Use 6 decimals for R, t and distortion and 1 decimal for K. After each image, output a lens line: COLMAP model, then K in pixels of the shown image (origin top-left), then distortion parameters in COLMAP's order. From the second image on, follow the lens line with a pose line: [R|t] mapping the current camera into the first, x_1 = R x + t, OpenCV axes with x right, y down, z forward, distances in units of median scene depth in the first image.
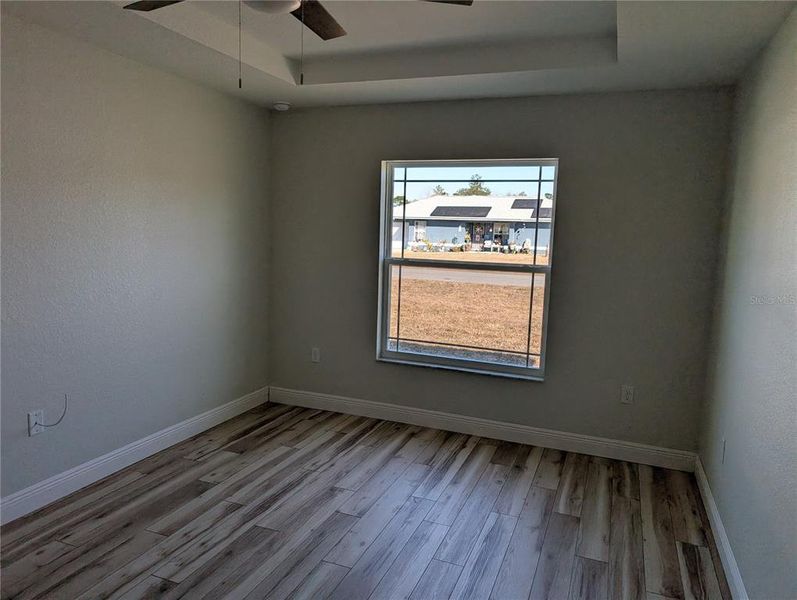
lens RADIAL K [[570.2, 0, 374.2], [0, 570.2, 295.1], [0, 0, 1]] dist [0.026290, -0.022583]
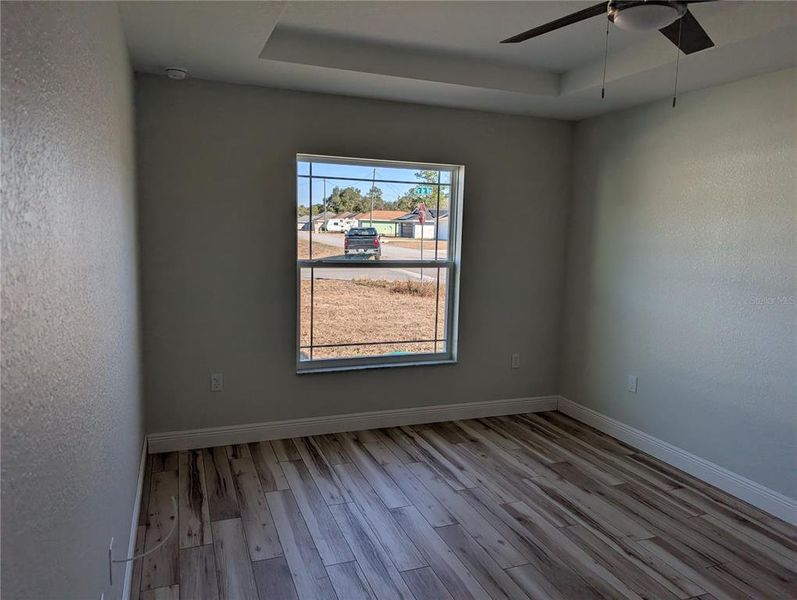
lens RADIAL K [[570.2, 0, 413.0], [0, 570.2, 302.0], [0, 0, 1]] dist [0.026290, -0.022583]
pose [[0.729886, -0.100474, 0.676144, -0.519934], [0.078996, 0.994910, 0.062567, -0.046649], [-0.678988, 0.007746, 0.734108, 0.230135]]
